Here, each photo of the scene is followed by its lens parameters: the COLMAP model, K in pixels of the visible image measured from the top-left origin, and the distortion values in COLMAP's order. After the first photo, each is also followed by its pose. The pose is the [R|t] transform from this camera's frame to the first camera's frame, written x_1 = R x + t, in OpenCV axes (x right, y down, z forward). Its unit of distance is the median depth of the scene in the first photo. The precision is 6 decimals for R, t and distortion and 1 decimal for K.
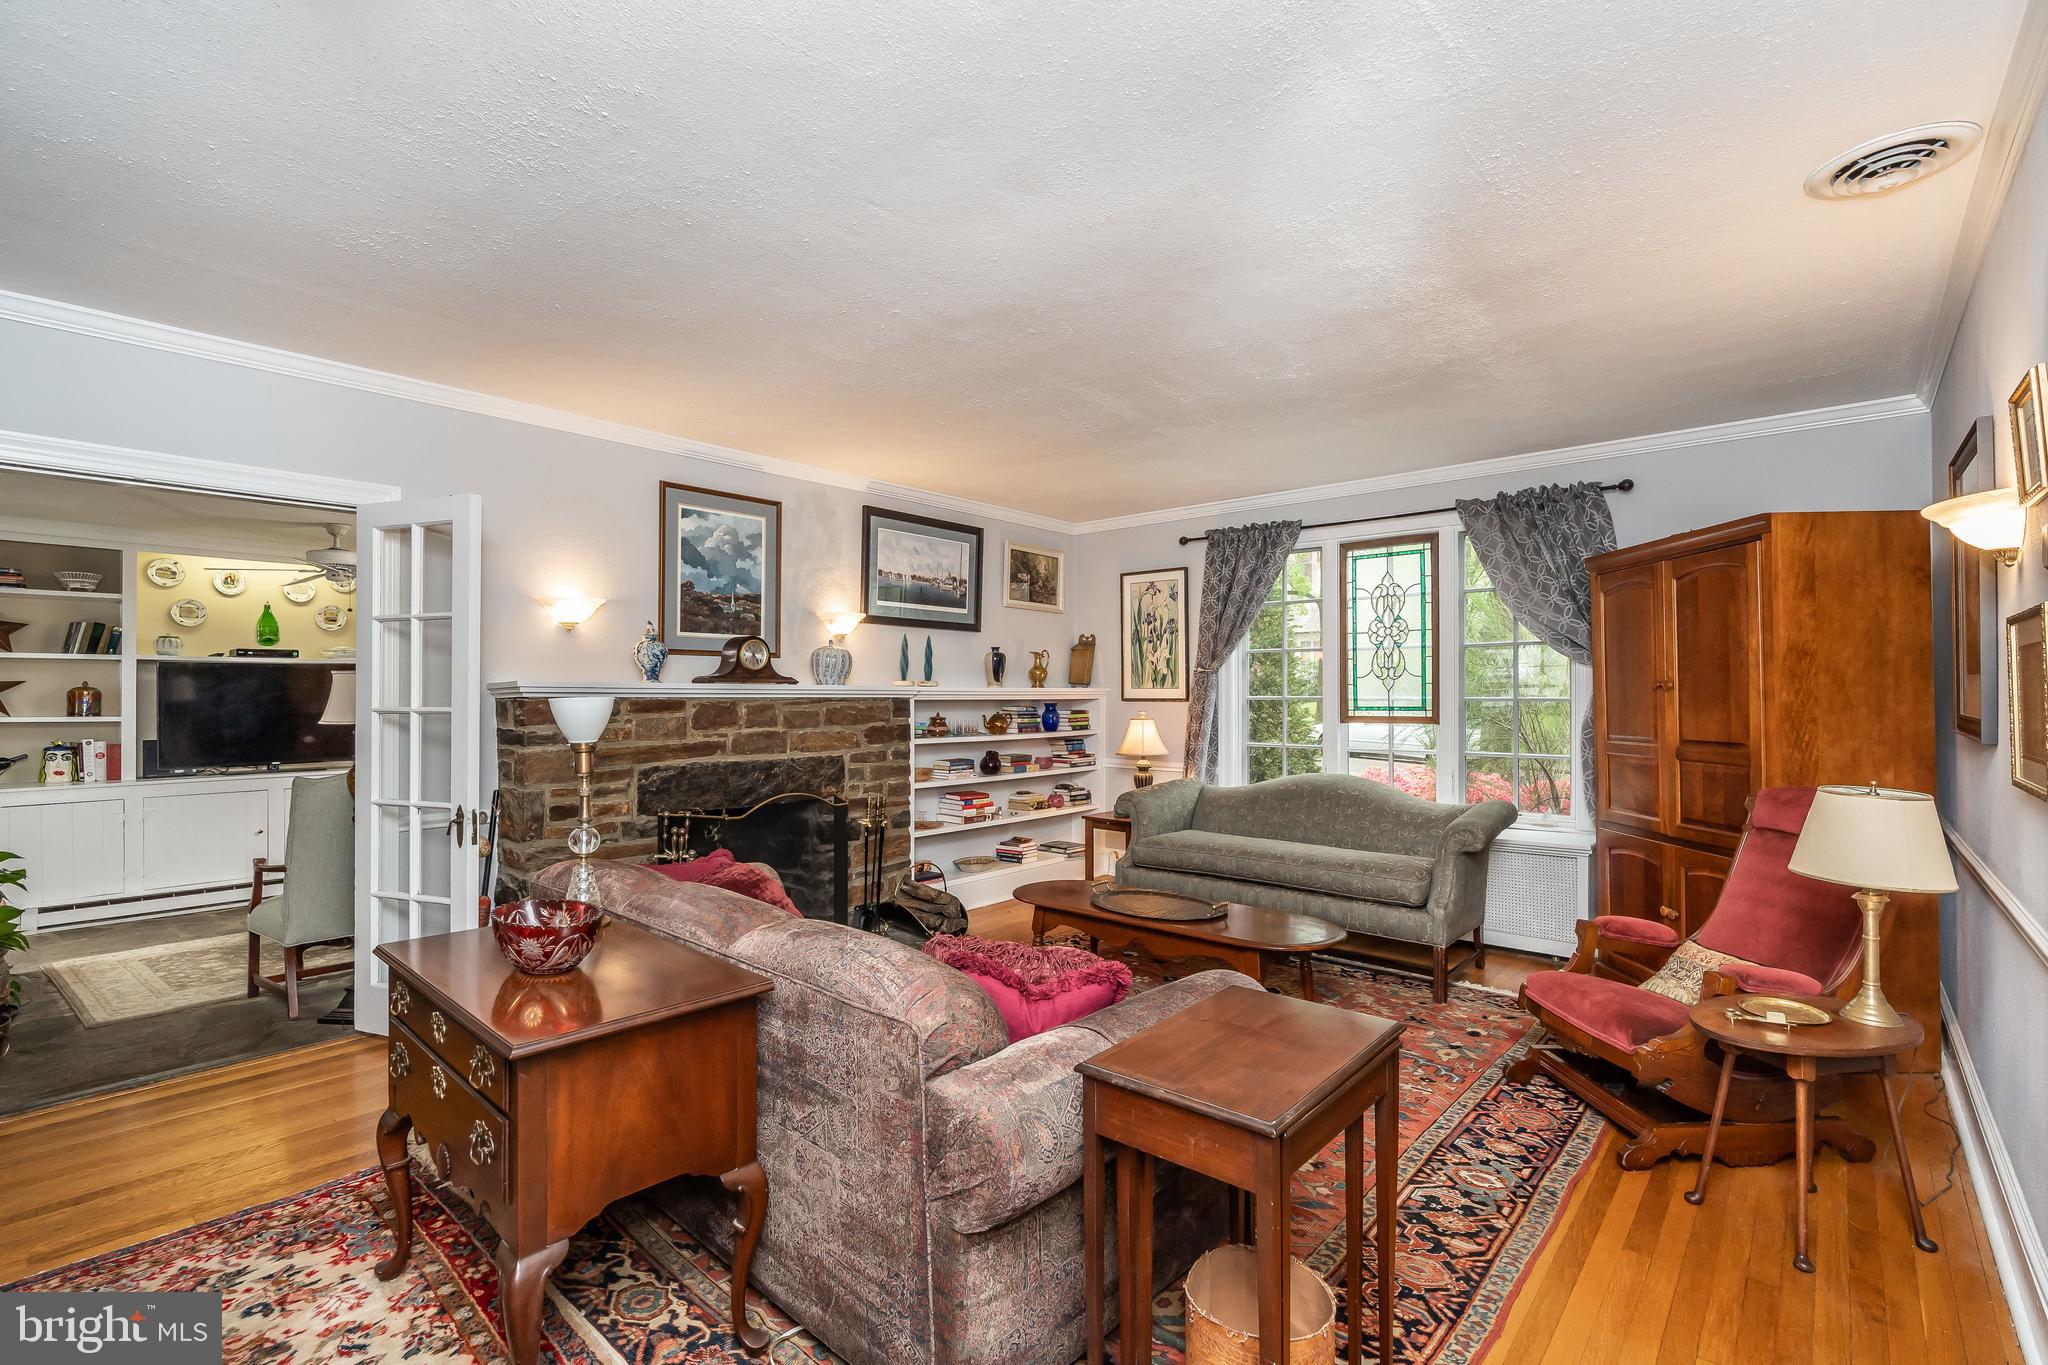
lens RADIAL K [[934.2, 0, 1022.5], [0, 934.2, 689.6], [0, 0, 1]] dist [-0.009019, 0.001348]
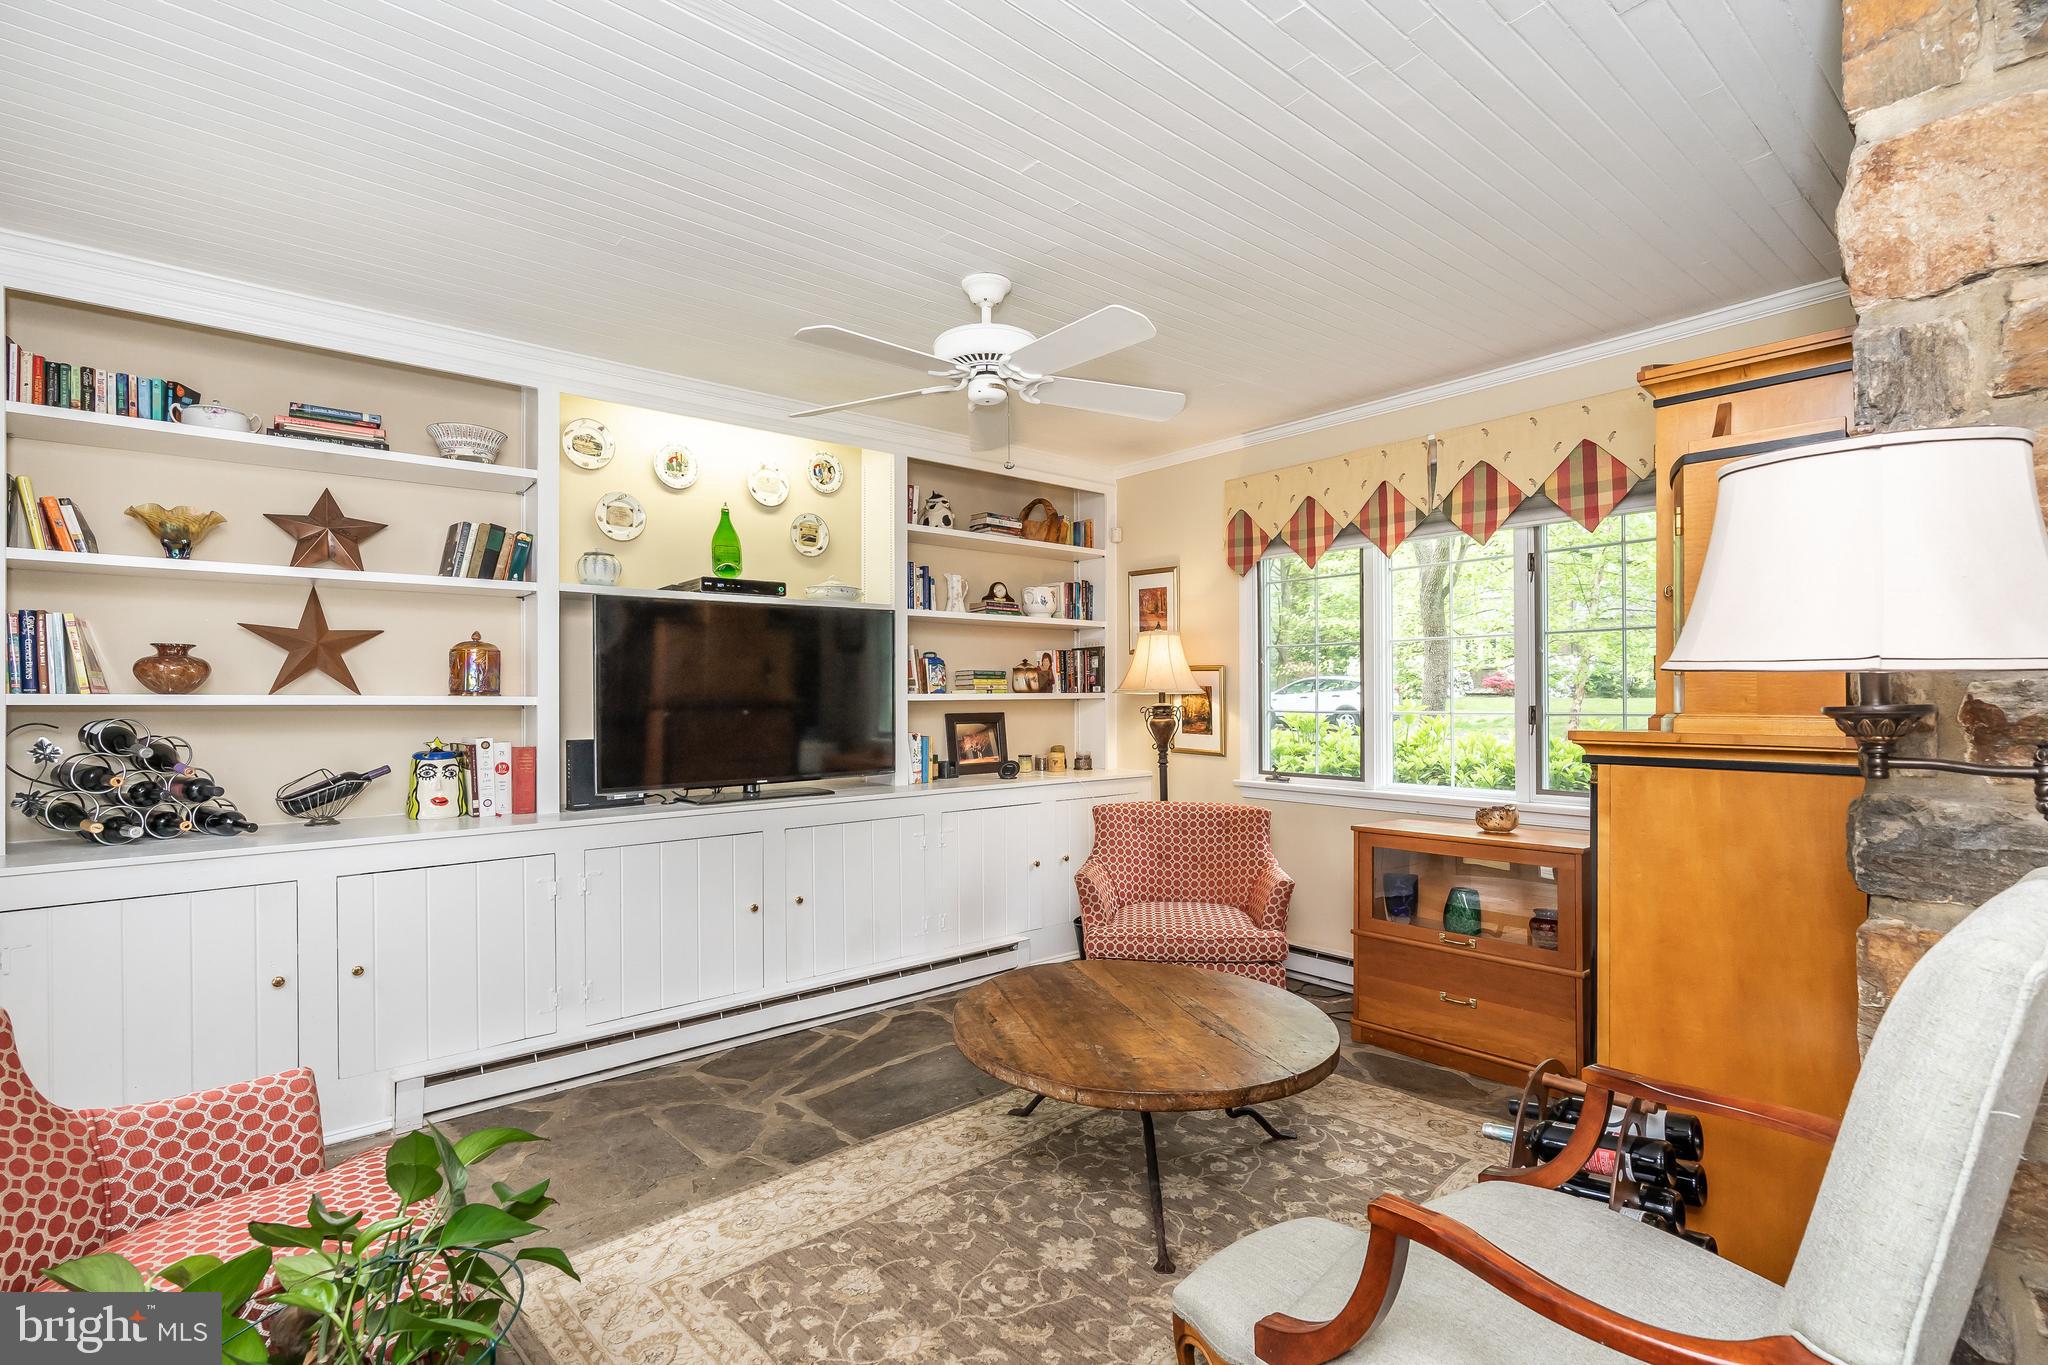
lens RADIAL K [[934.2, 0, 1023.5], [0, 934.2, 684.8], [0, 0, 1]] dist [-0.009019, 0.001348]
pose [[0.991814, -0.006708, -0.127519, -0.384247], [0.005530, 0.999939, -0.009585, 0.018106], [0.127575, 0.008802, 0.991790, 0.308021]]
